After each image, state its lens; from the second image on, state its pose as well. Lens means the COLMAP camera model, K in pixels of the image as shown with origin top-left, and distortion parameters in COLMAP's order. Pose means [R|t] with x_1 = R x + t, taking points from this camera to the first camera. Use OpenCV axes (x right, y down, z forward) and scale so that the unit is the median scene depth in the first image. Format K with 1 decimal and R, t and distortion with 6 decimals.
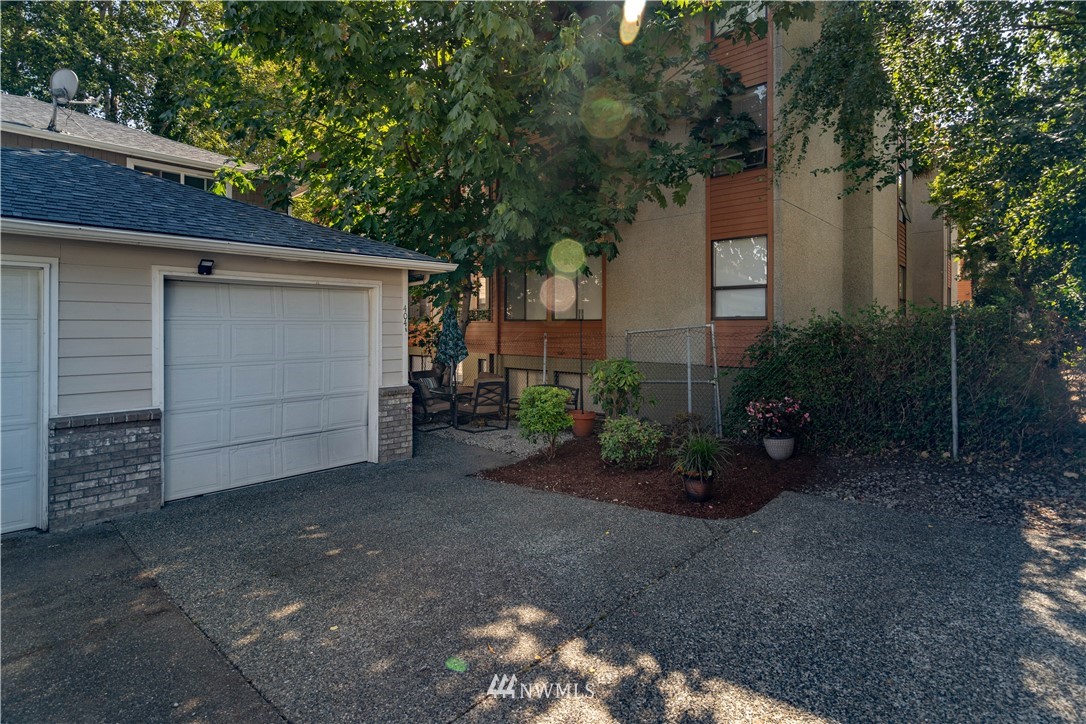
lens RADIAL K [[540.1, 0, 541.0], [0, 540.1, 330.3], [0, 0, 1]] dist [-0.002440, -0.000395]
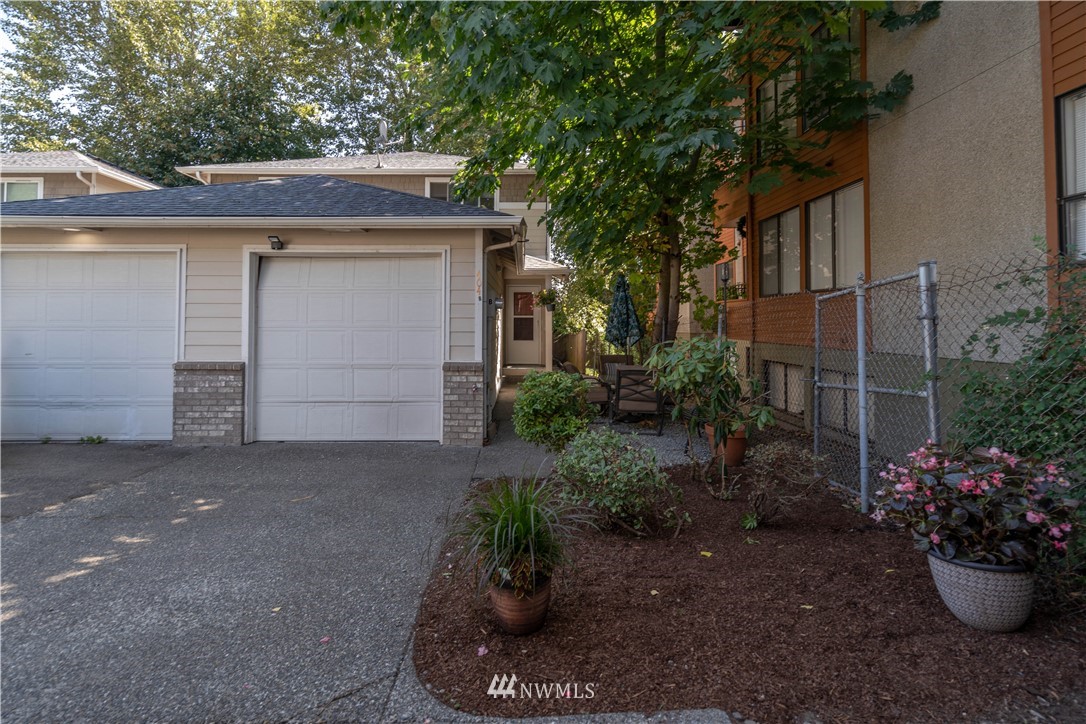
lens RADIAL K [[520.9, 0, 527.0], [0, 520.9, 314.3], [0, 0, 1]] dist [-0.001559, 0.000374]
pose [[0.684857, -0.009737, -0.728613, 0.563577], [-0.008353, 0.999740, -0.021213, 0.055623], [0.728630, 0.020614, 0.684597, 0.639173]]
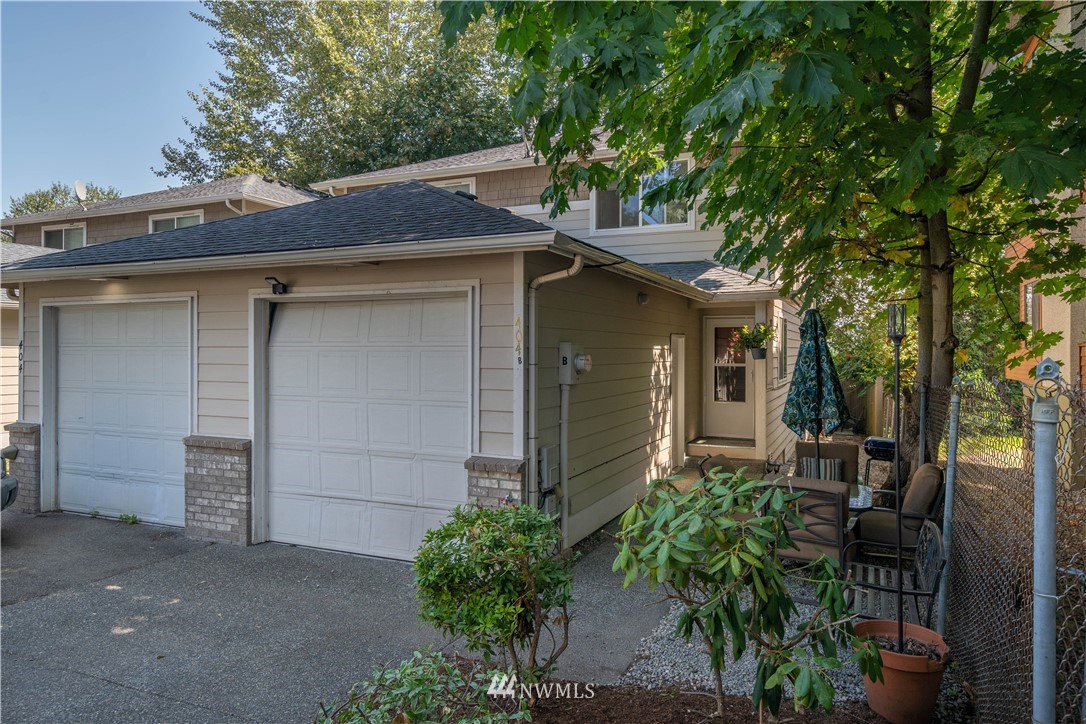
lens RADIAL K [[703.1, 0, 543.0], [0, 703.1, 362.0], [0, 0, 1]] dist [0.009761, -0.000121]
pose [[0.319140, 0.016560, -0.947563, 0.608419], [-0.009912, 0.999851, 0.014136, -0.013932], [0.947656, 0.004881, 0.319257, 1.058030]]
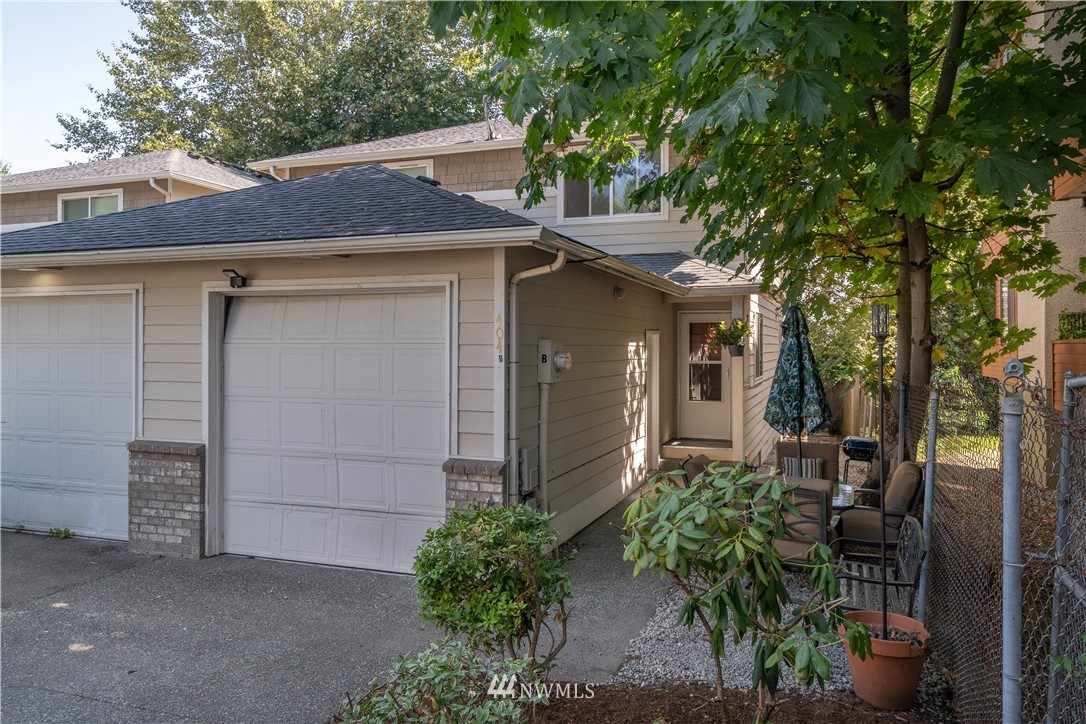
lens RADIAL K [[776.6, 0, 550.8], [0, 776.6, 354.2], [0, 0, 1]] dist [0.010030, 0.000727]
pose [[0.388129, 0.010865, -0.921541, 0.659559], [-0.009786, 0.999923, 0.007667, -0.016417], [0.921553, 0.006042, 0.388205, 0.995964]]
